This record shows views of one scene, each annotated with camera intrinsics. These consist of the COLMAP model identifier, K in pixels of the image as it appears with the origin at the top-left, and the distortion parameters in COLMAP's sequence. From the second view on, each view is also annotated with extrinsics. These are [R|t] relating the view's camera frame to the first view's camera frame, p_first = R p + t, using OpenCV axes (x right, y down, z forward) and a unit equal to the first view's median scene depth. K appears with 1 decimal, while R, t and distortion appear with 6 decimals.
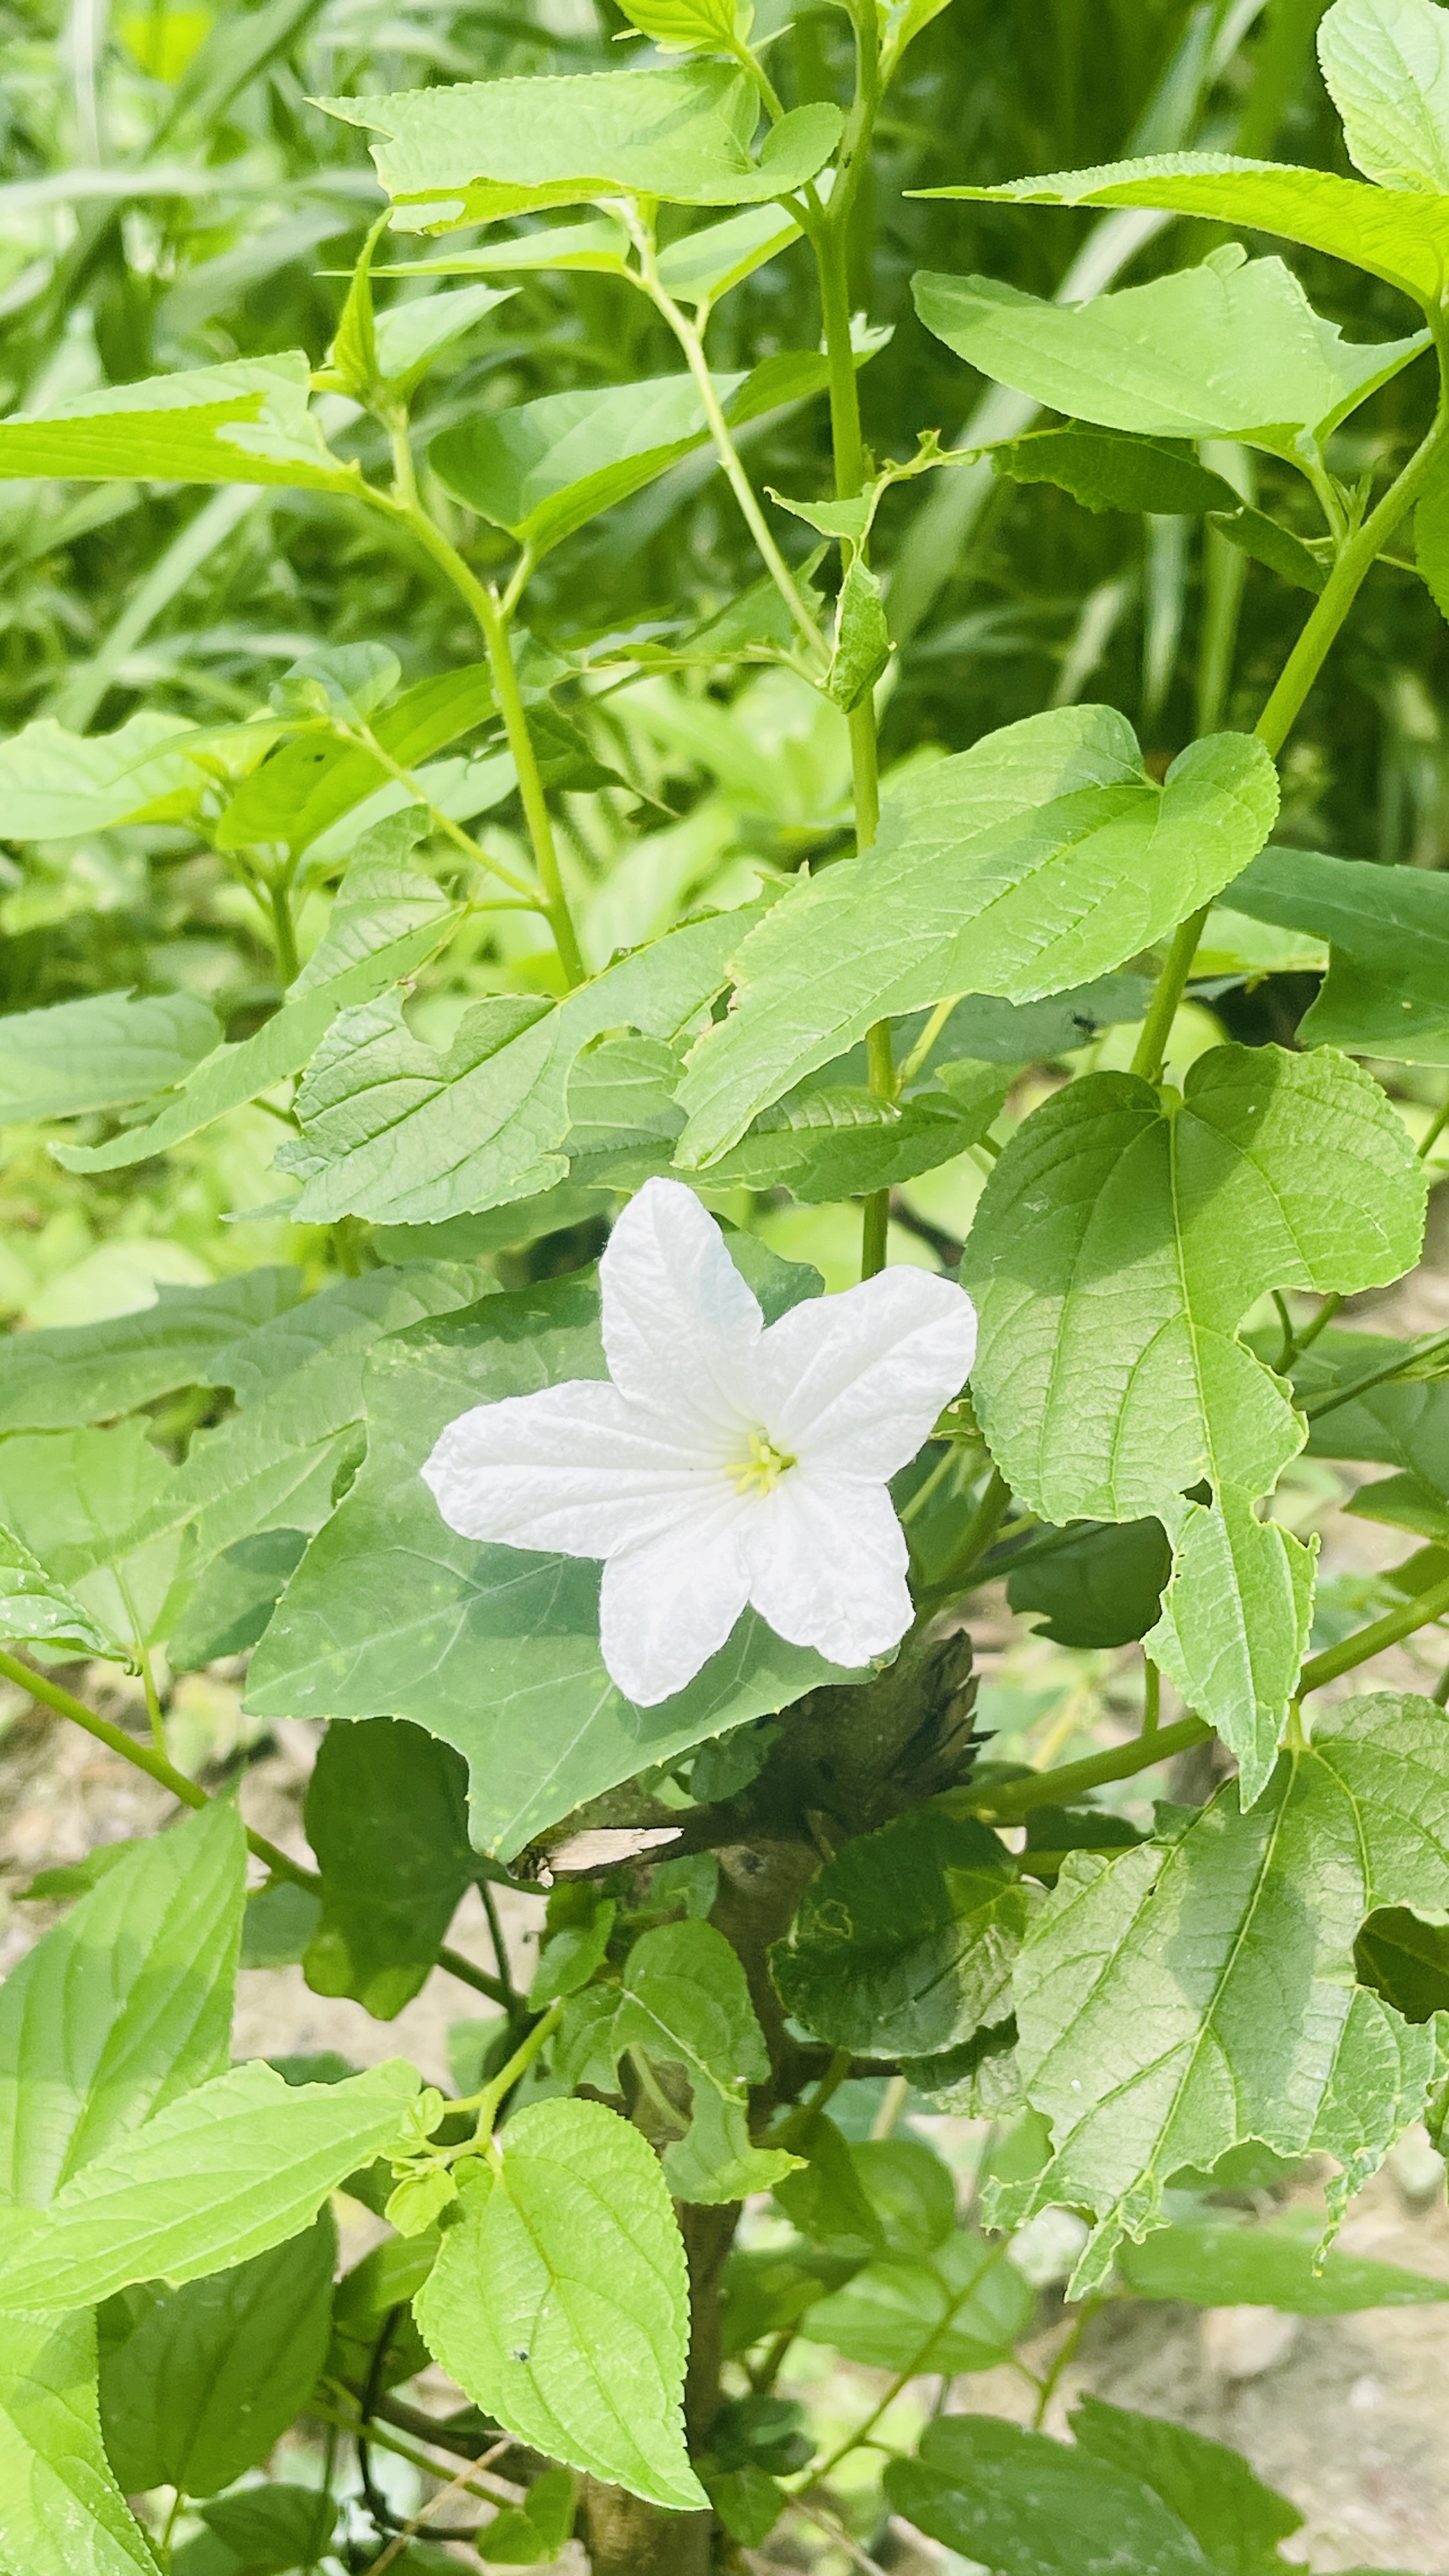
lens RADIAL K [[3582.9, 0, 713.7], [0, 3582.9, 1298.5], [0, 0, 1]] dist [0.070780, 0.000000]
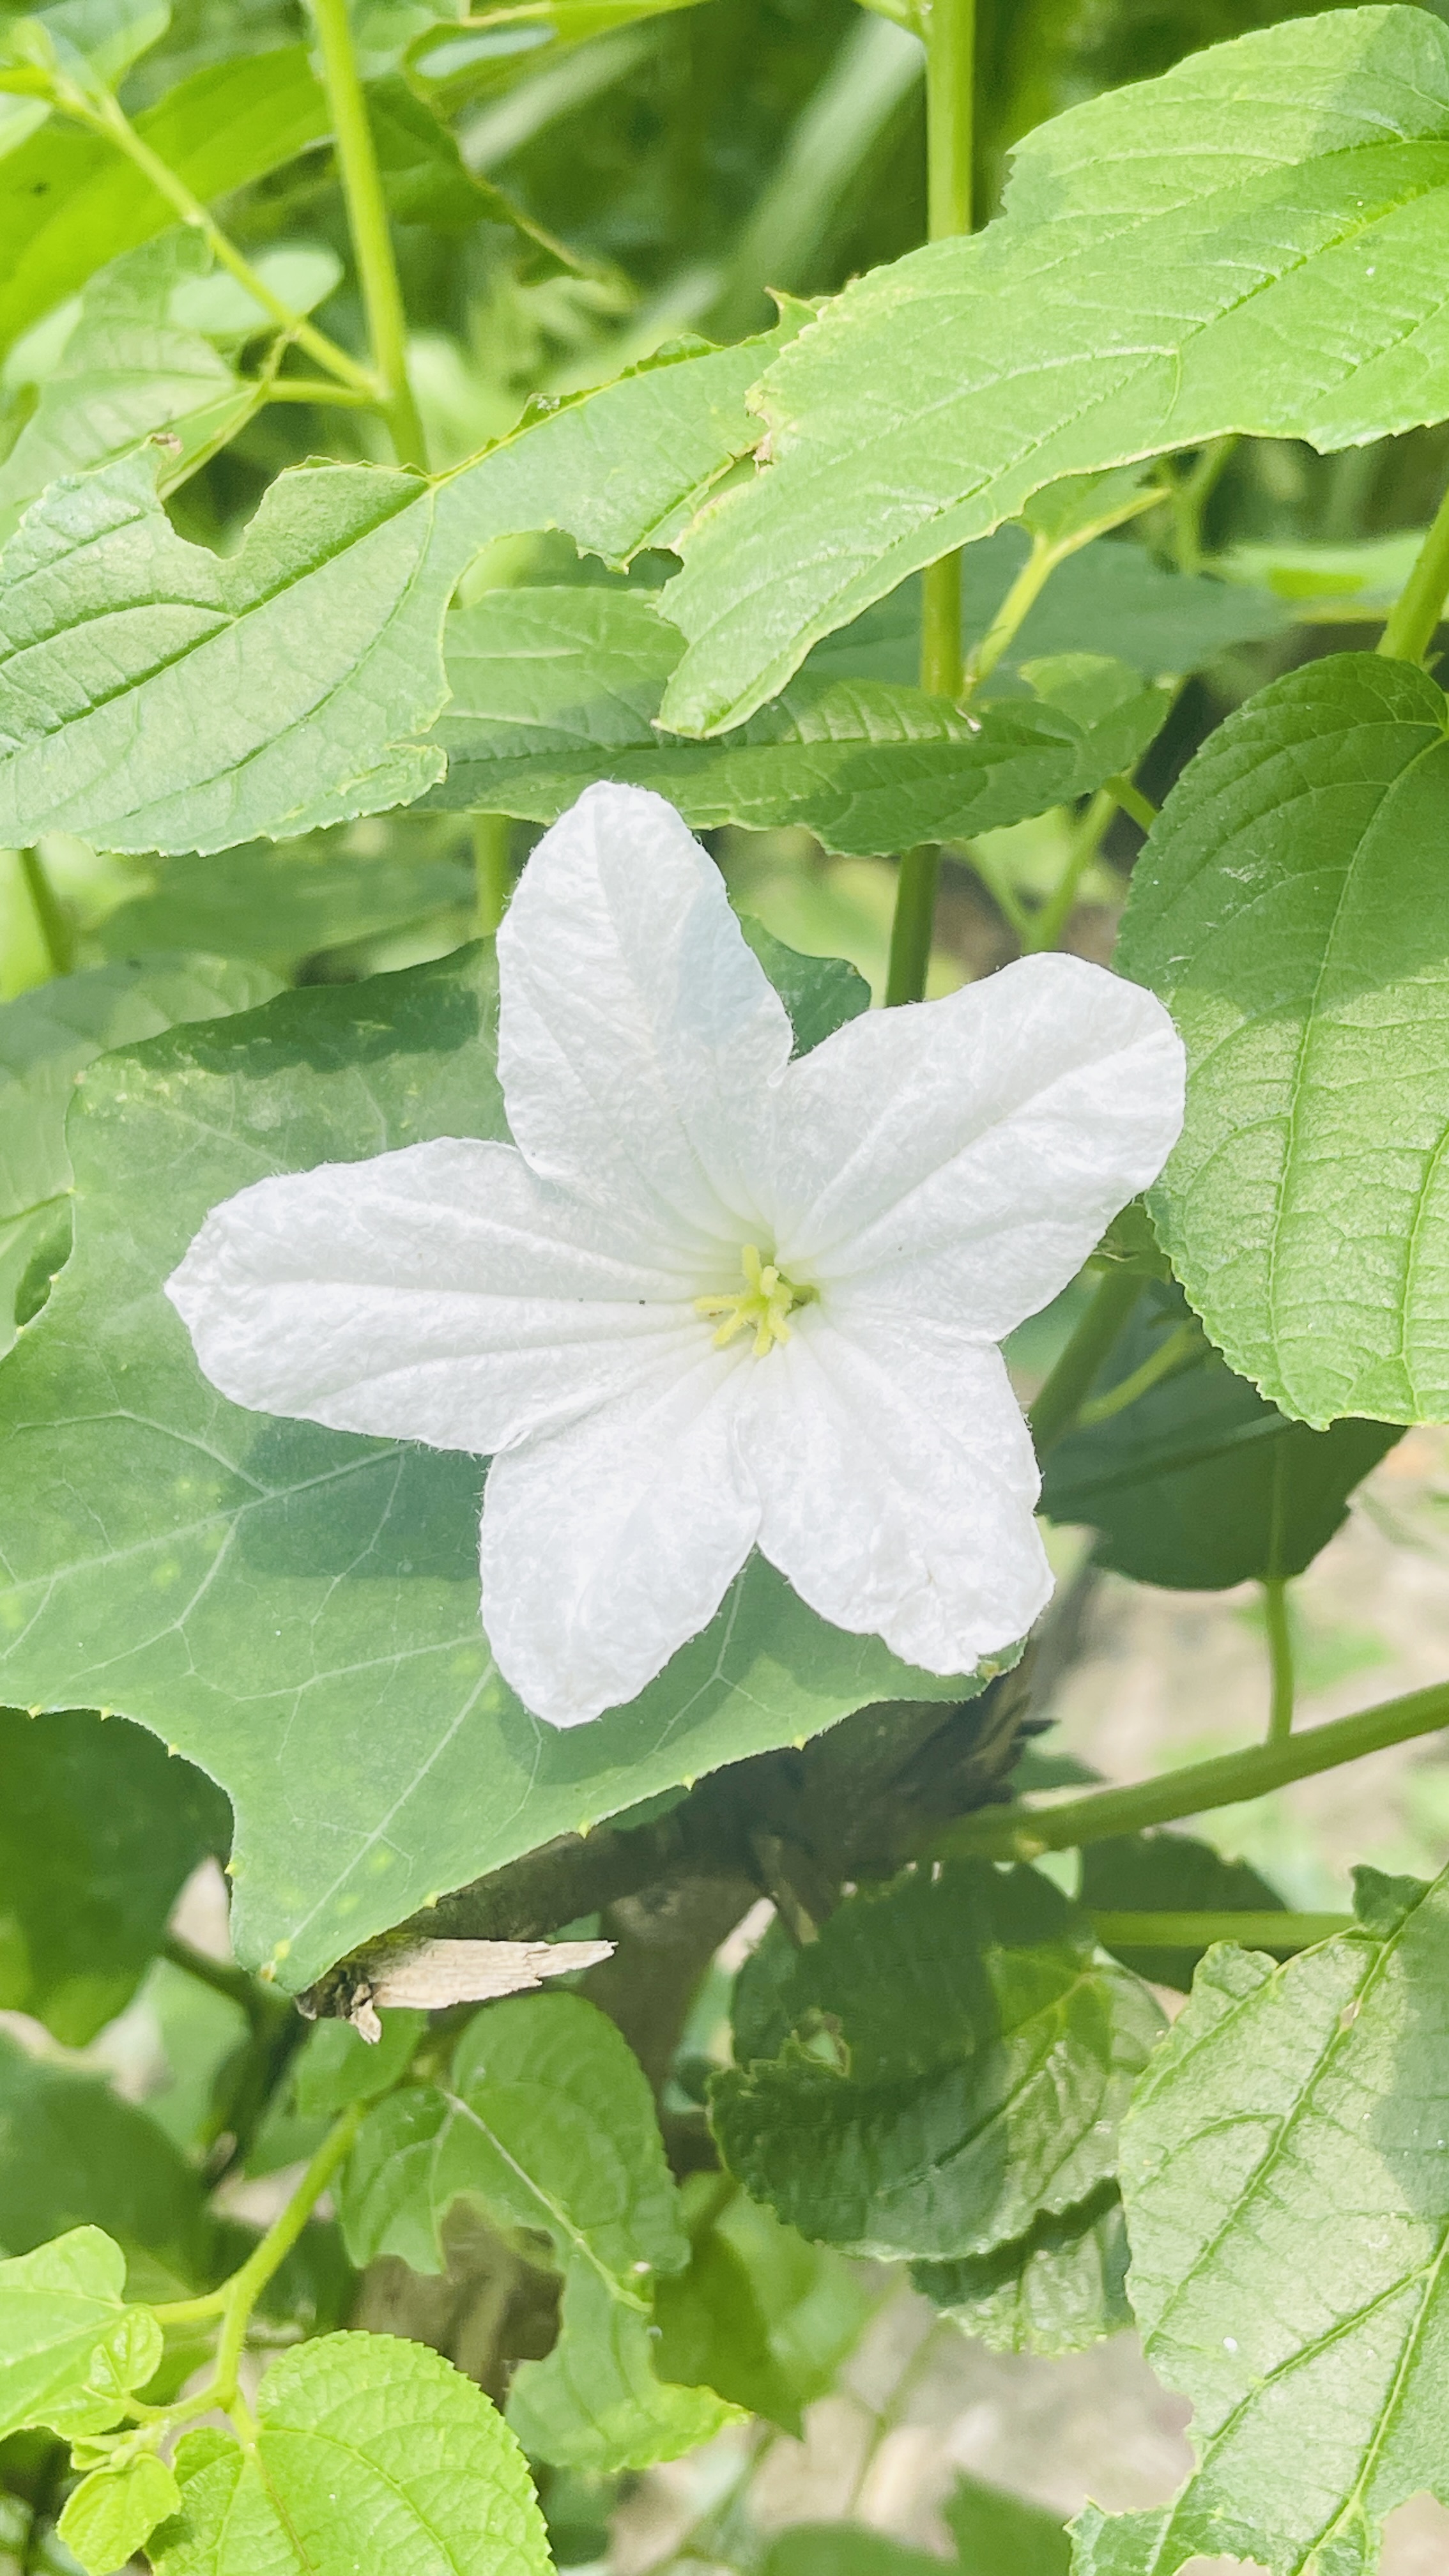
lens RADIAL K [[3582.9, 0, 726.5], [0, 3582.9, 1263.7], [0, 0, 1]] dist [0.070780, 0.000000]
pose [[0.996061, 0.037833, 0.080198, -0.037685], [-0.041430, 0.998187, 0.043665, 0.015476], [-0.078400, -0.046816, 0.995822, 0.413000]]
